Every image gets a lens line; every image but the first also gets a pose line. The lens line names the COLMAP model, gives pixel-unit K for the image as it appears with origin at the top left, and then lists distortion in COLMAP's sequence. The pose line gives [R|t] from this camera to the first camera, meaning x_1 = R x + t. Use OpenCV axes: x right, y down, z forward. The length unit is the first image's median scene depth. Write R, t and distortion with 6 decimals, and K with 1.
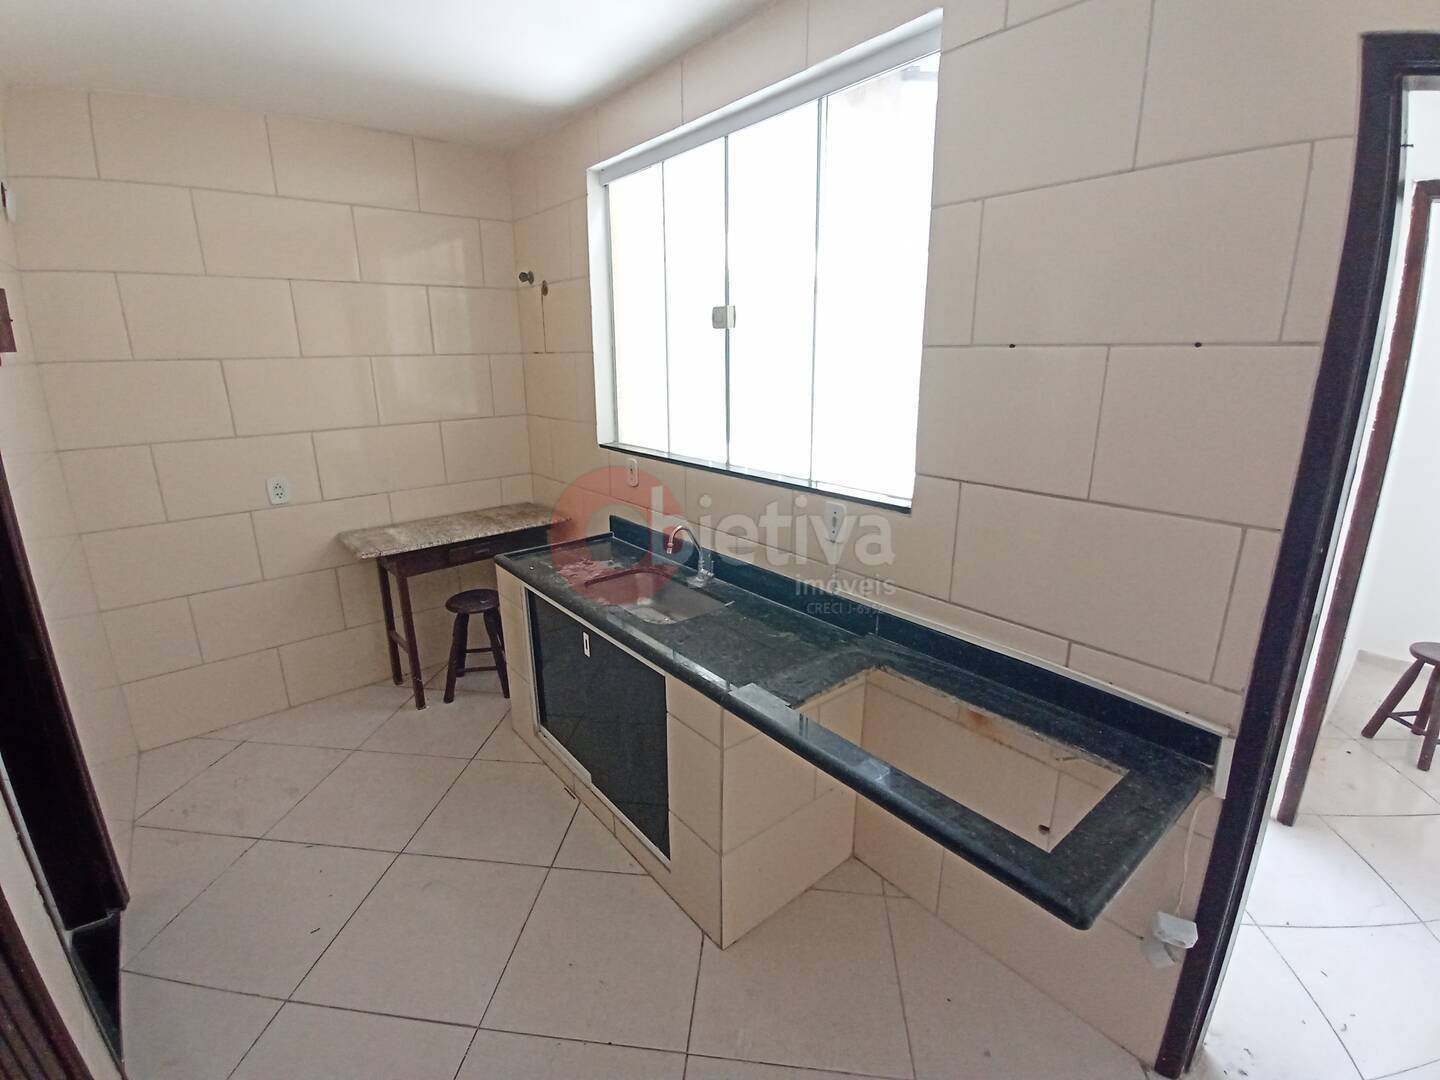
lens RADIAL K [[644.7, 0, 720.0], [0, 644.7, 540.0], [0, 0, 1]] dist [-0.065268, -0.000465]
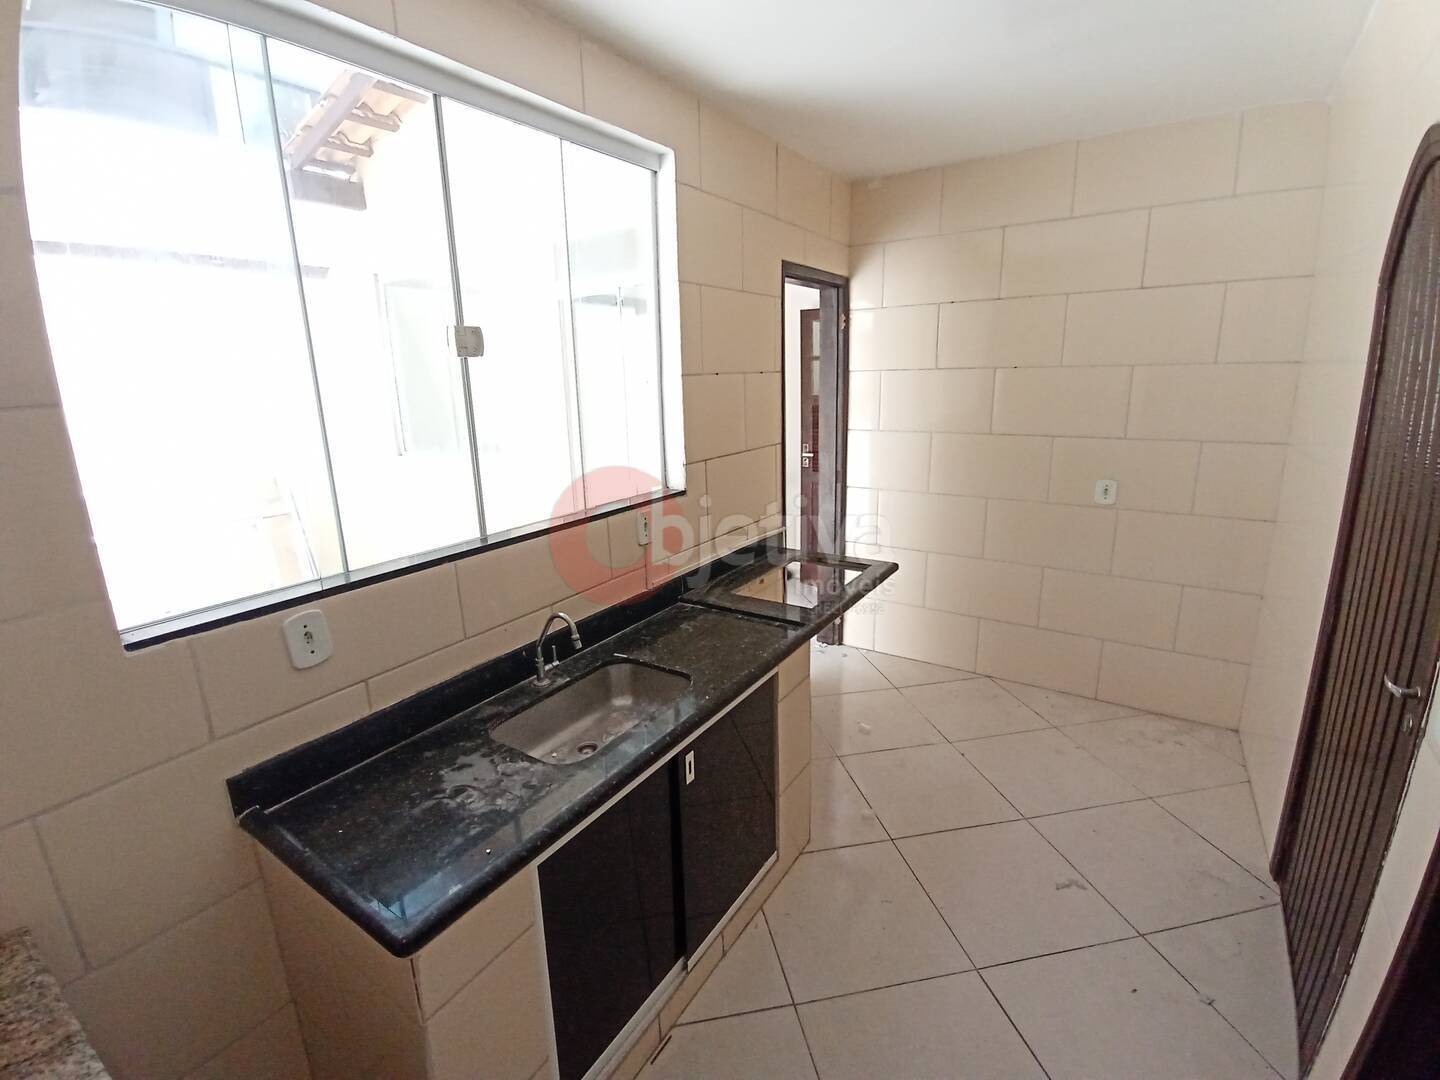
lens RADIAL K [[644.7, 0, 720.0], [0, 644.7, 540.0], [0, 0, 1]] dist [-0.065268, -0.000465]
pose [[-0.309286, -0.208464, 0.927839, -0.872787], [0.304154, 0.902743, 0.304213, -0.294374], [-0.901017, 0.376295, -0.215800, 1.055056]]
